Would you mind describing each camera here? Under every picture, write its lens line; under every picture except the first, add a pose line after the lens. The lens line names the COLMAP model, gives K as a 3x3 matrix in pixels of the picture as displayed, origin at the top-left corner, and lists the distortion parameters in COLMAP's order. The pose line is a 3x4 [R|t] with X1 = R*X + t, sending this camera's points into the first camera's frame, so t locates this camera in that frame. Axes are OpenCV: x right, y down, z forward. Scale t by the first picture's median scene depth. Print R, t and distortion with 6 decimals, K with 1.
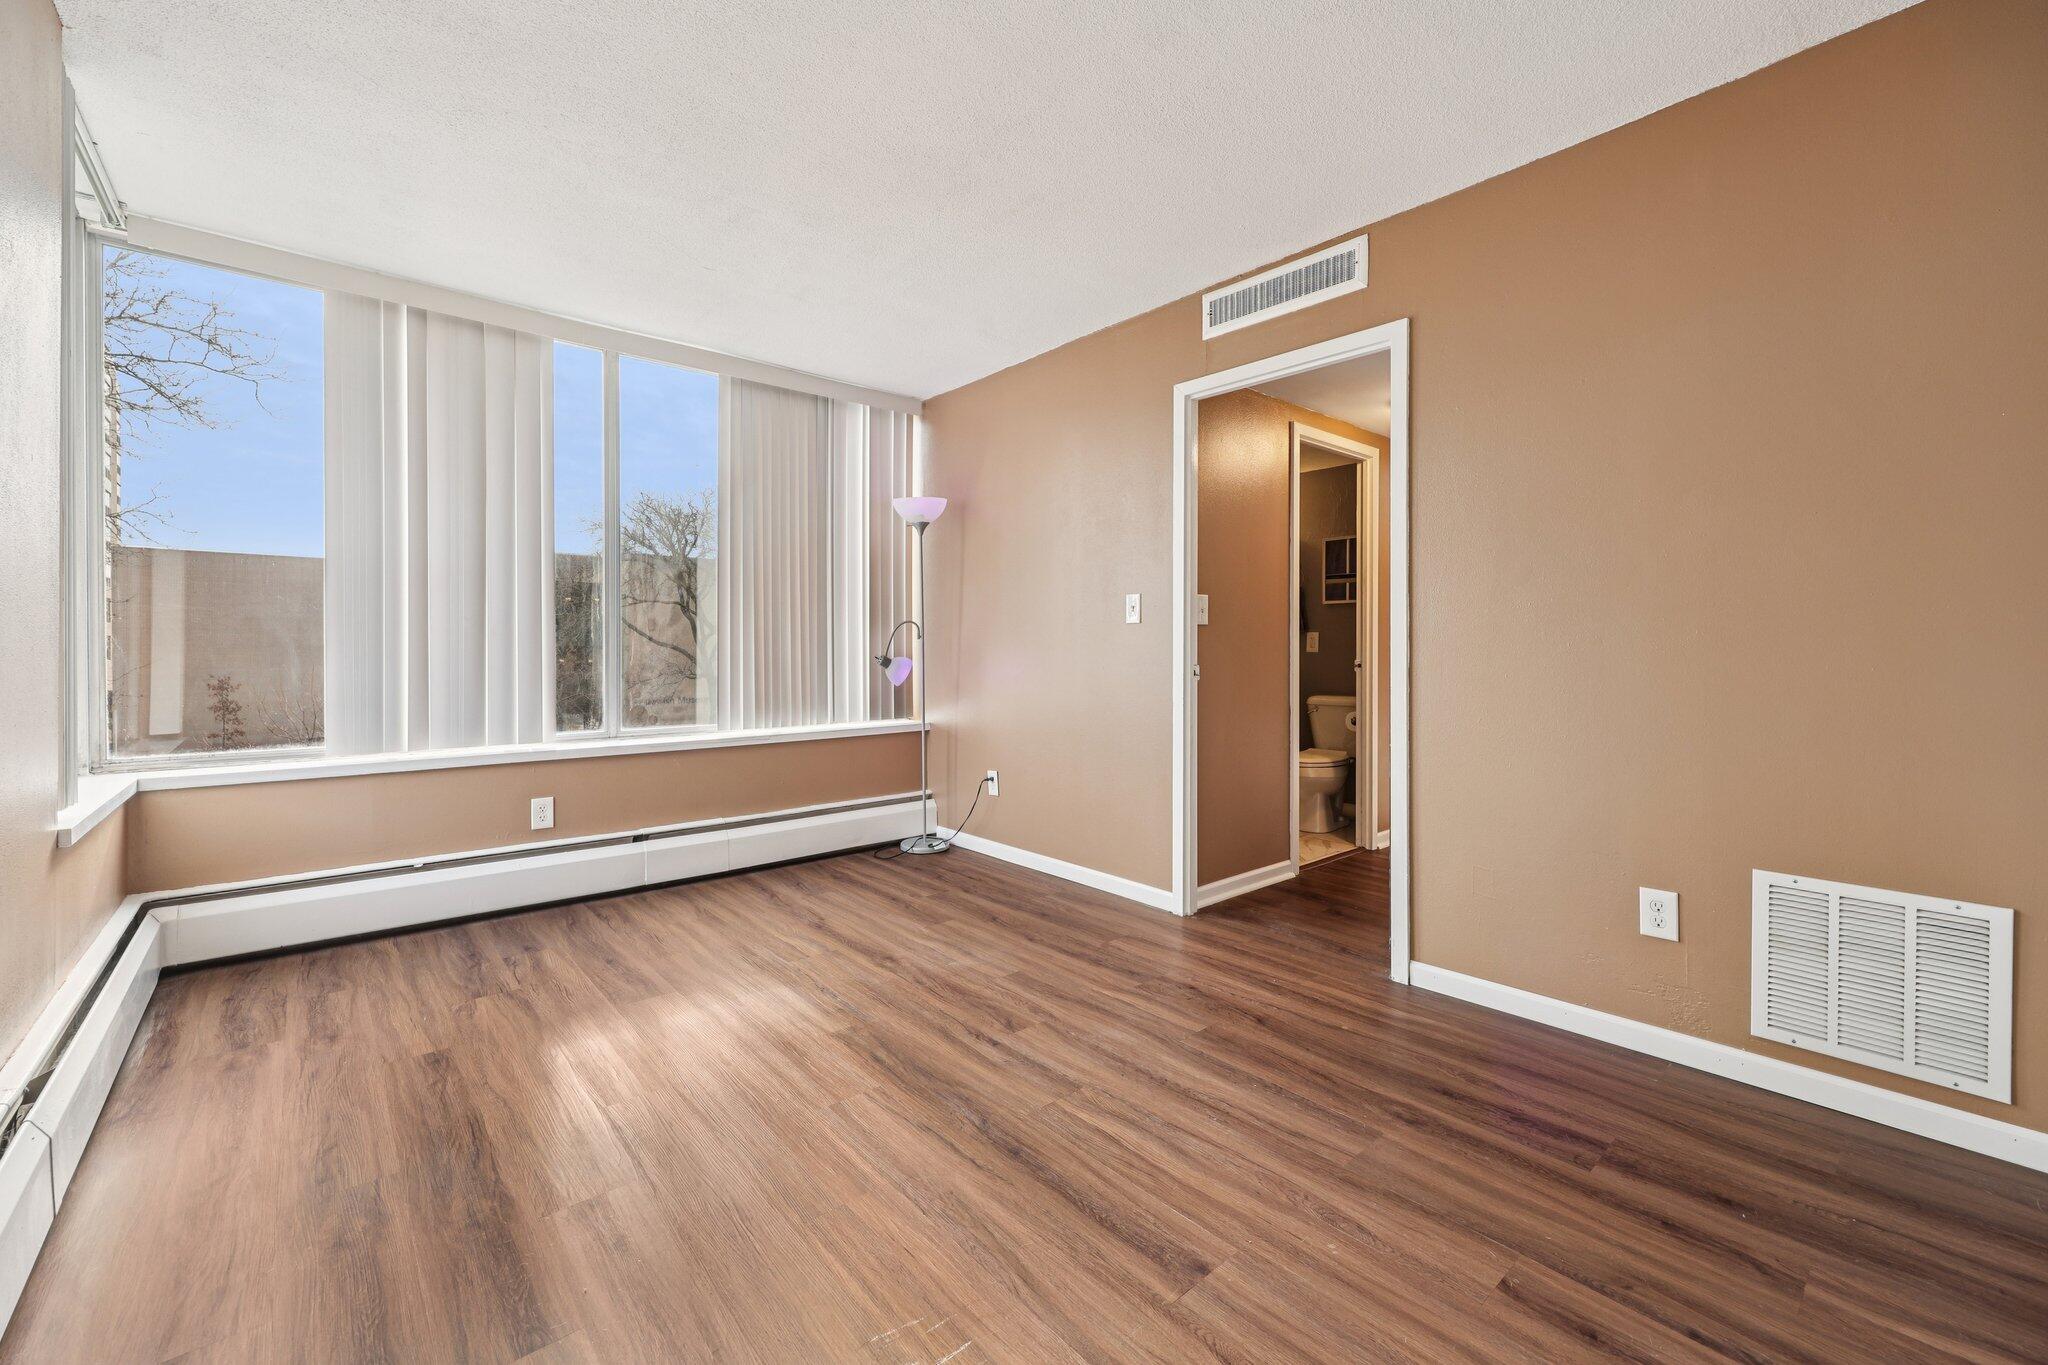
lens RADIAL K [[822.8, 0, 1026.0], [0, 822.8, 647.3], [0, 0, 1]] dist [0.000131, -0.000052]
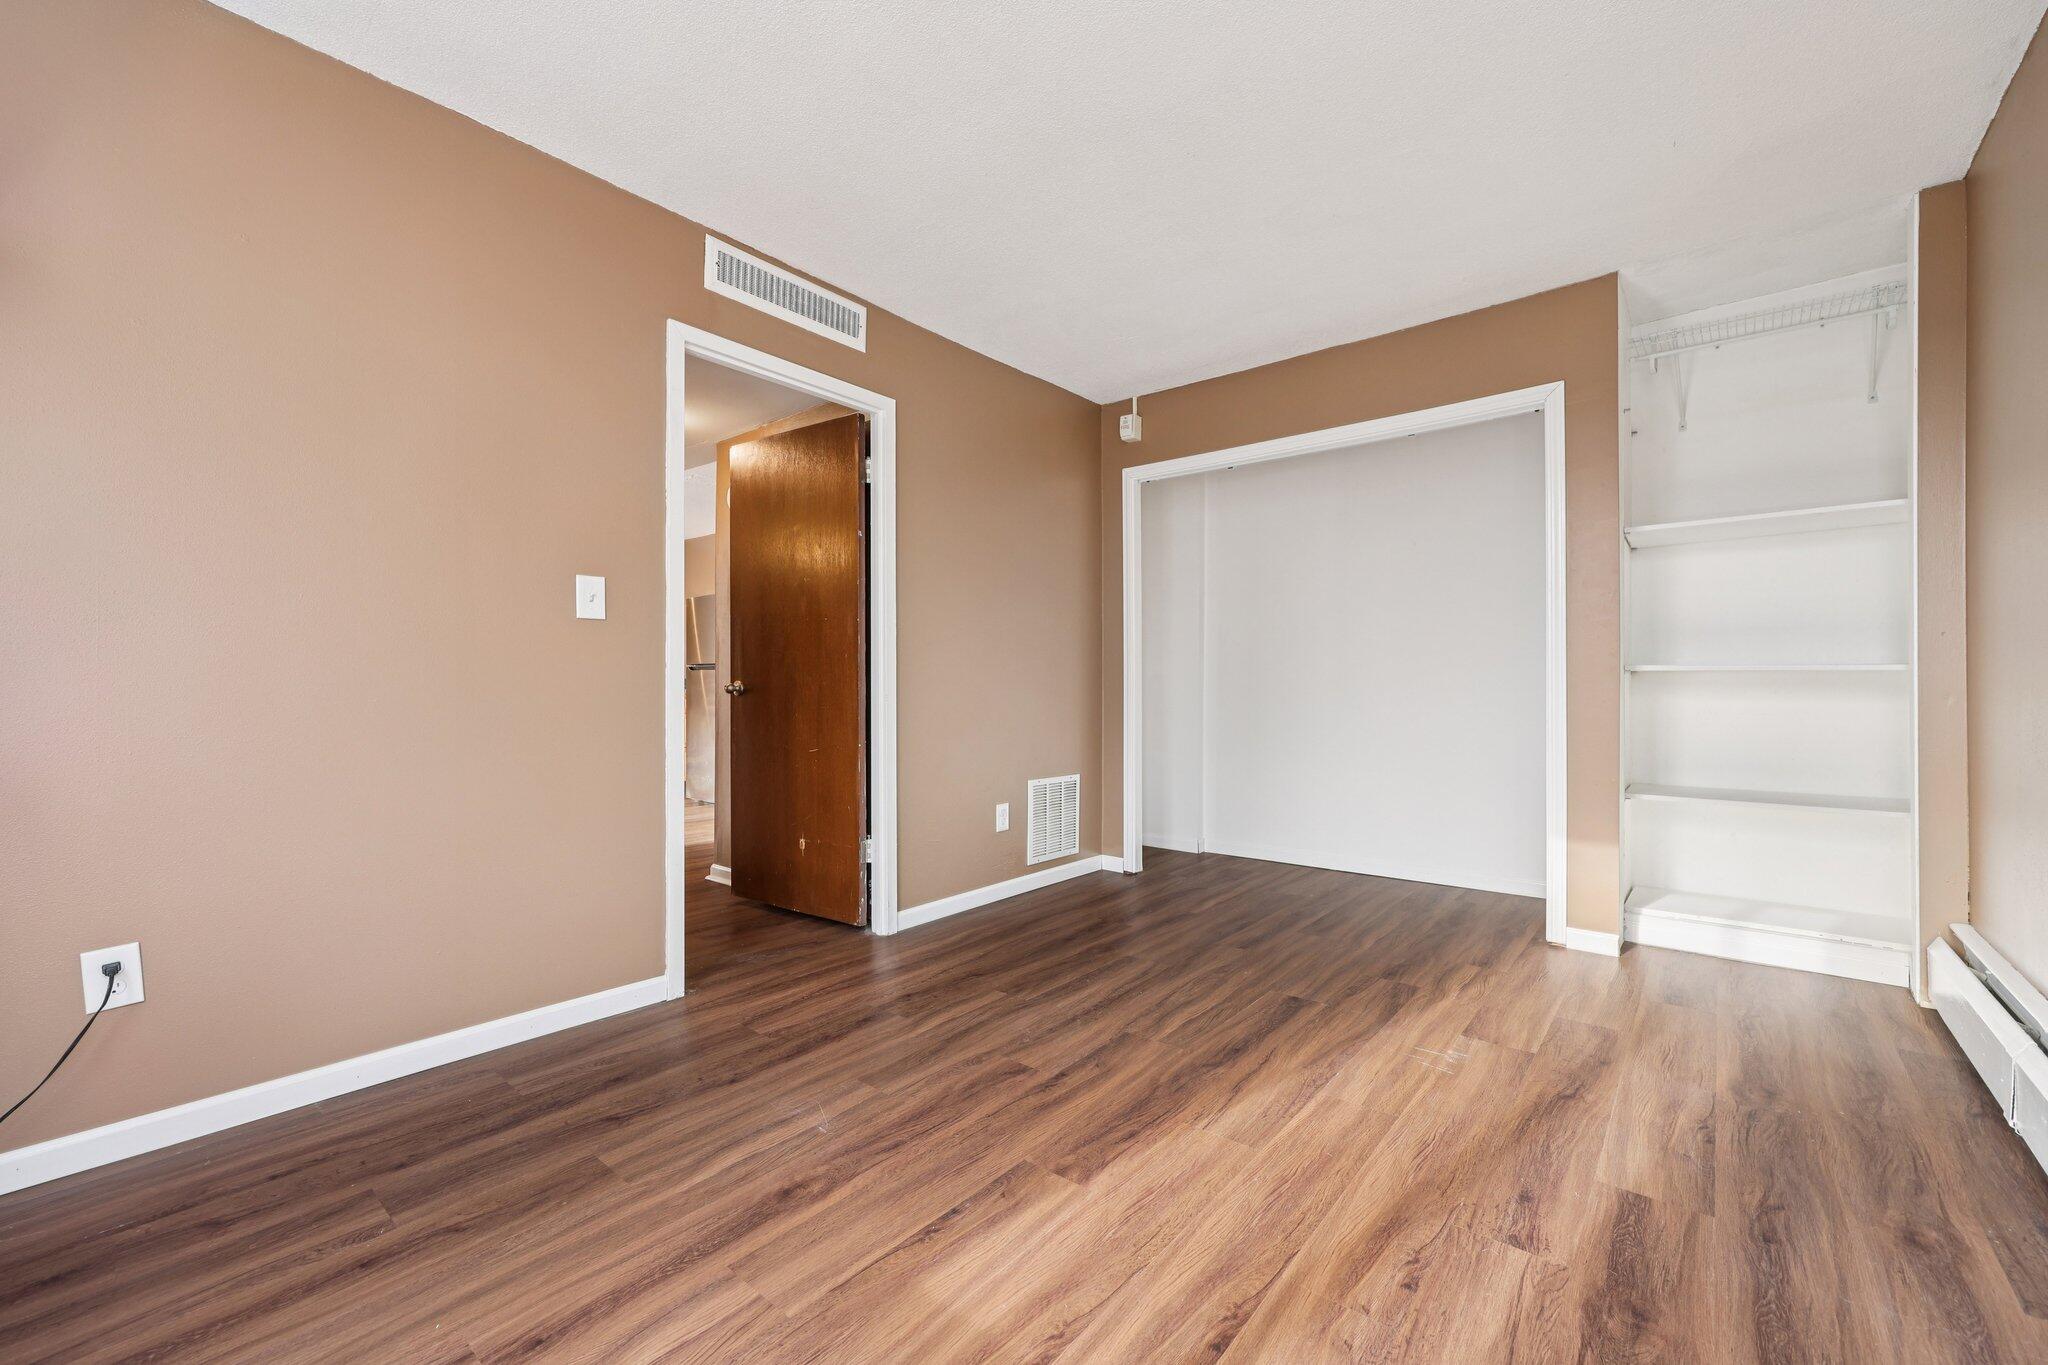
lens RADIAL K [[826.1, 0, 1019.7], [0, 826.1, 679.1], [0, 0, 1]] dist [0.000350, 0.000077]
pose [[-0.145379, 0.007130, 0.989350, -0.771543], [-0.003828, 0.999962, -0.007769, 0.031804], [-0.989369, -0.004917, -0.145347, 0.952011]]
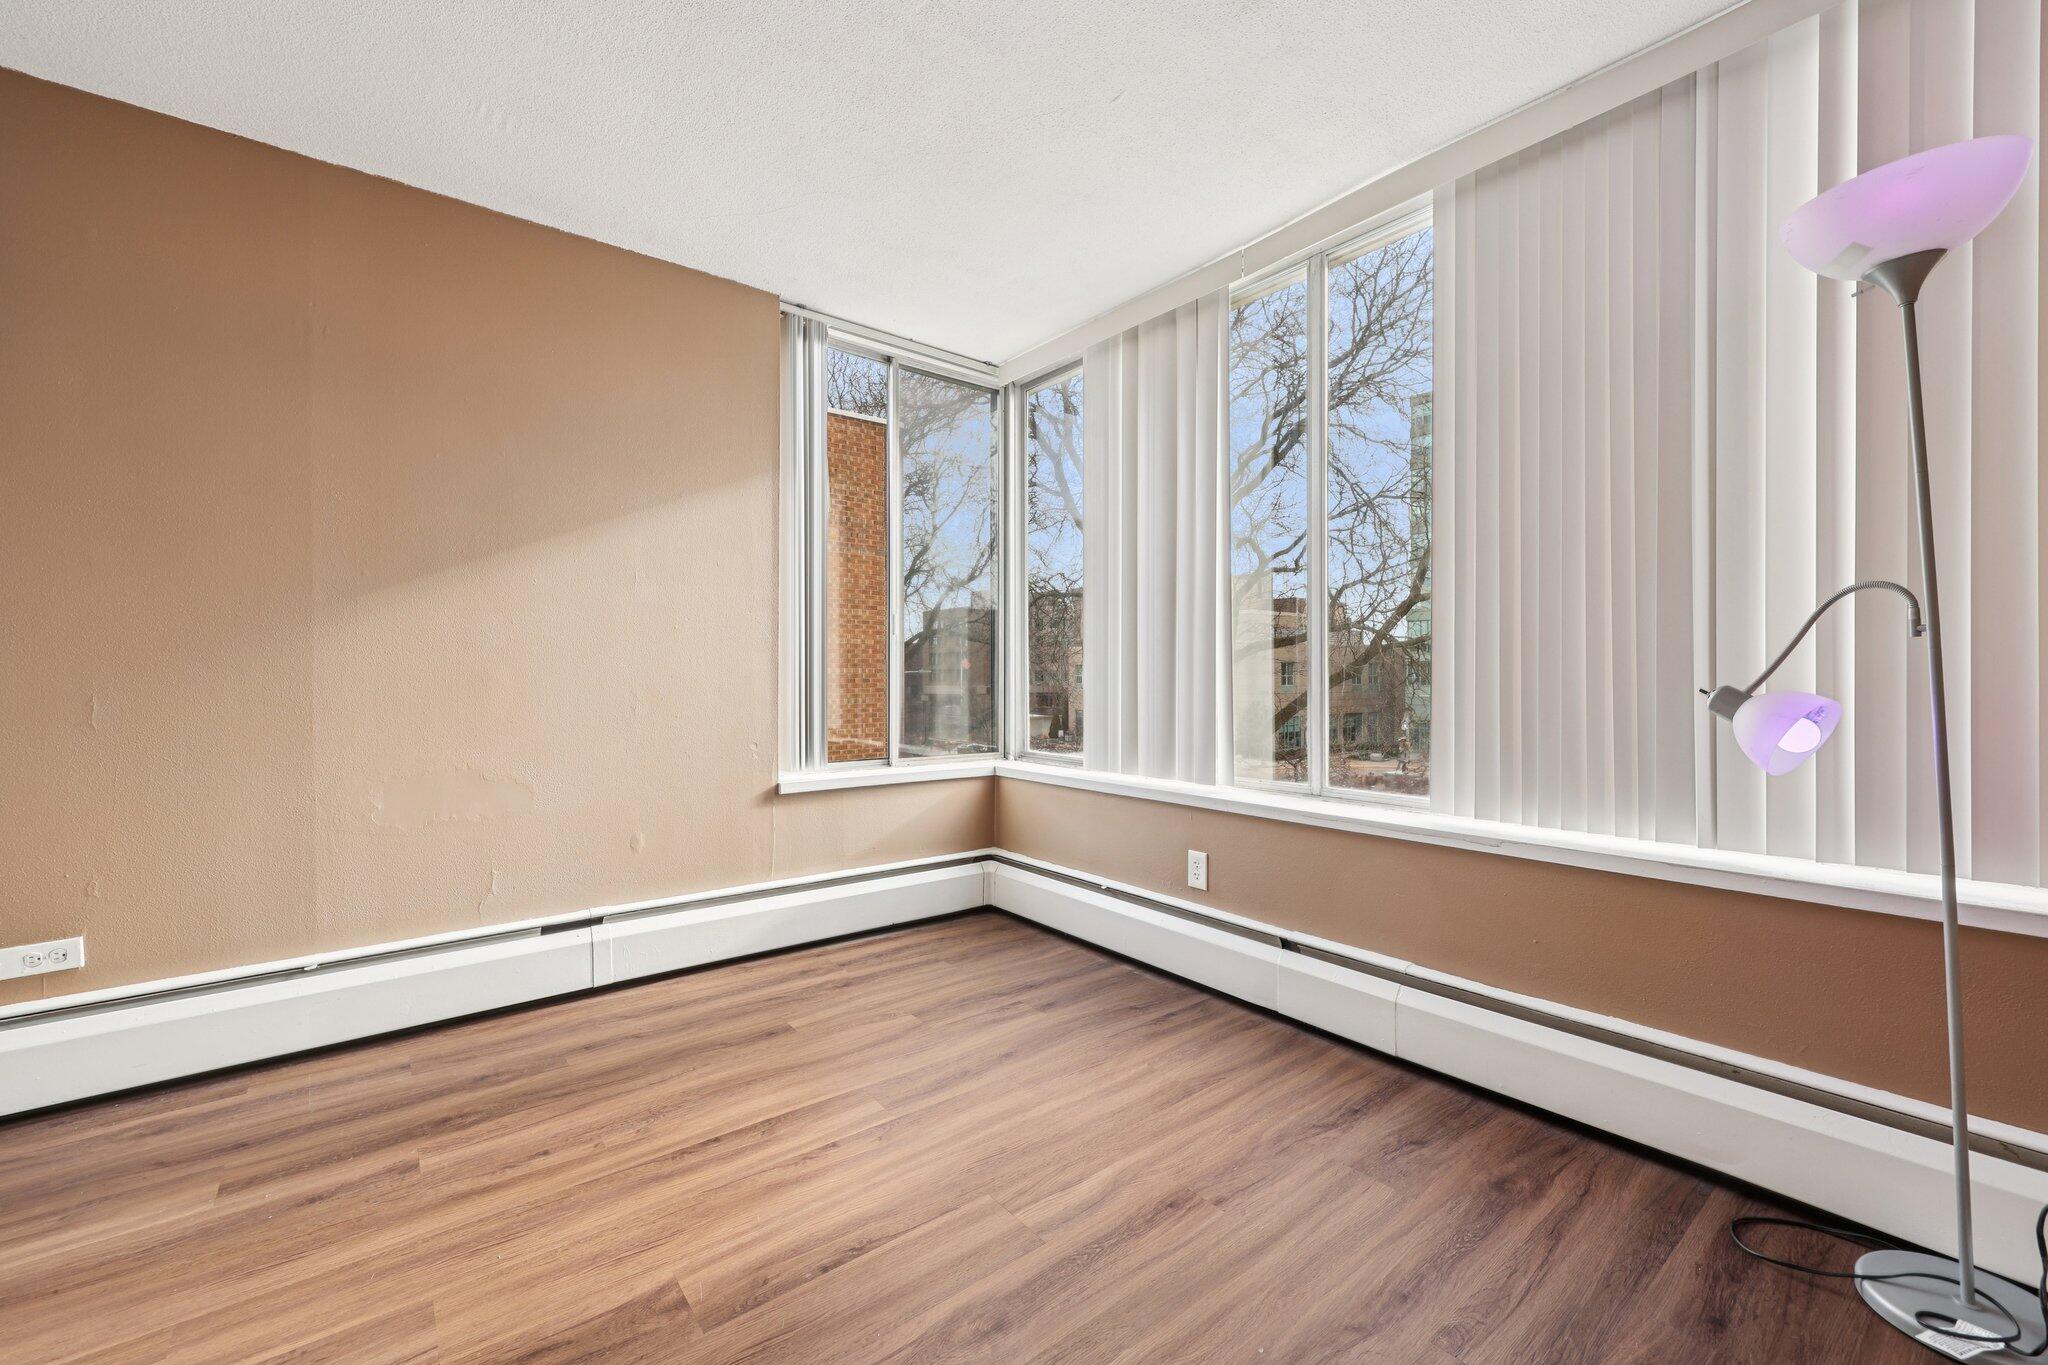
lens RADIAL K [[832.7, 0, 1023.4], [0, 832.7, 674.3], [0, 0, 1]] dist [0.001319, 0.000181]
pose [[-0.045715, -0.000557, -0.998954, 0.320767], [0.005240, 0.999986, -0.000798, 0.005381], [0.998941, -0.005271, -0.045711, 1.066586]]
